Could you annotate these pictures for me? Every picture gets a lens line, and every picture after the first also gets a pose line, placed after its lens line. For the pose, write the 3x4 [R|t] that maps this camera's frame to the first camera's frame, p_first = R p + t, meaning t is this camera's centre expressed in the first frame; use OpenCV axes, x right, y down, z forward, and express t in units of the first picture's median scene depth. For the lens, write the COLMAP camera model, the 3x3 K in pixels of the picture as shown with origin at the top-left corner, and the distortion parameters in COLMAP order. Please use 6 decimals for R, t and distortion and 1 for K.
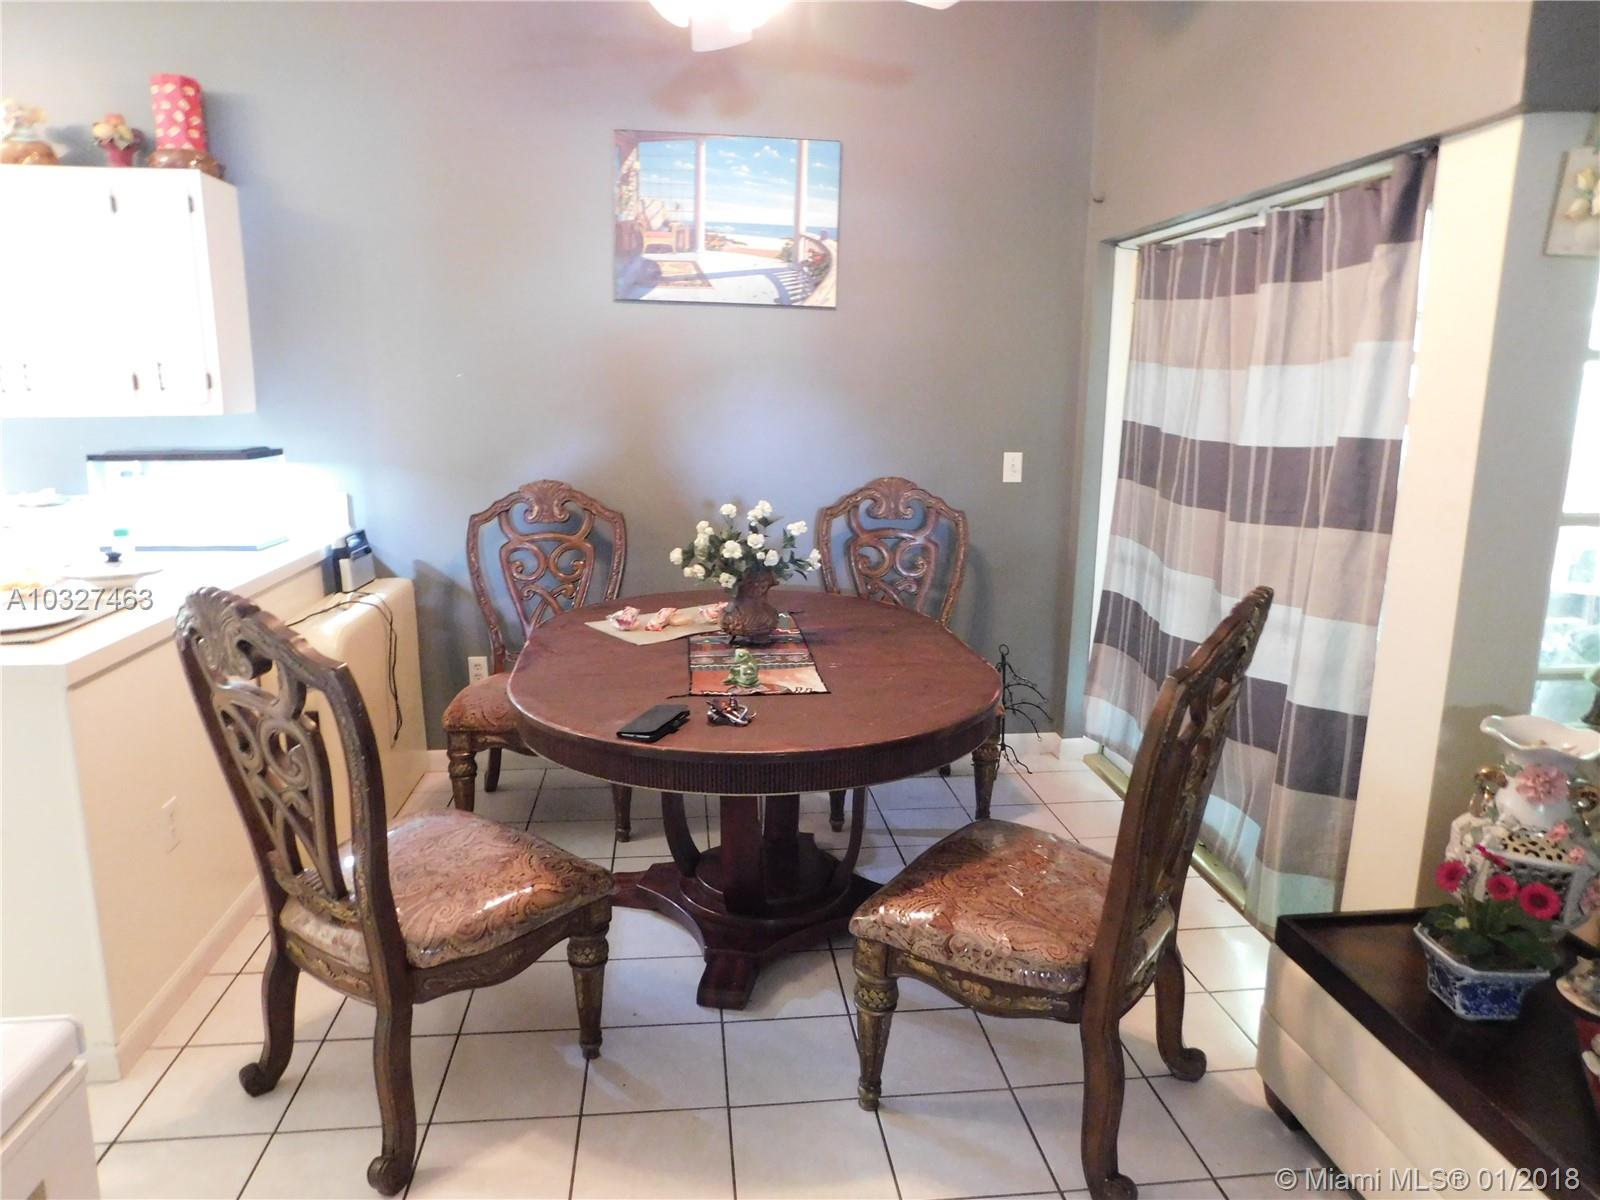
lens RADIAL K [[1052.9, 0, 797.4], [0, 1052.9, 600.6], [0, 0, 1]] dist [-0.023030, 0.008780]
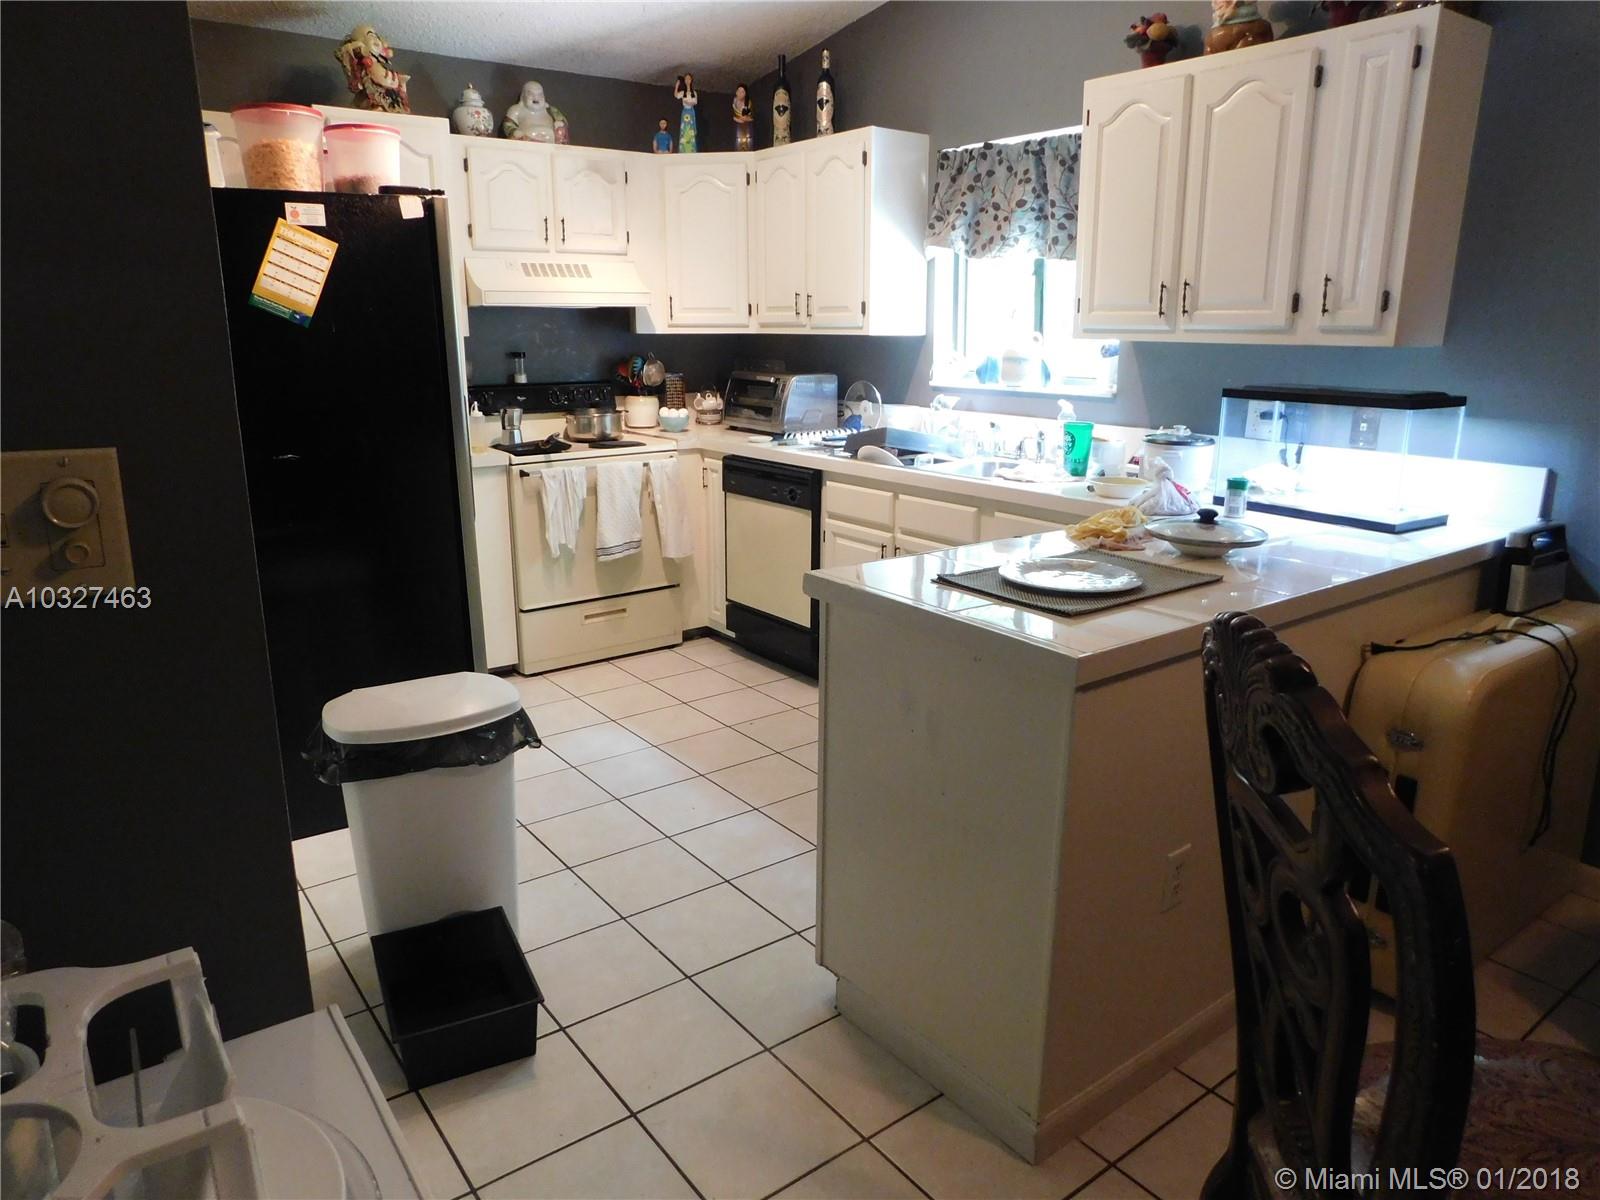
lens RADIAL K [[1052.9, 0, 798.5], [0, 1052.9, 594.1], [0, 0, 1]] dist [-0.023030, 0.008780]
pose [[0.515243, 0.210943, -0.830679, -0.111418], [-0.176128, 0.974611, 0.138246, -0.033506], [0.838751, 0.075076, 0.539315, 0.253897]]
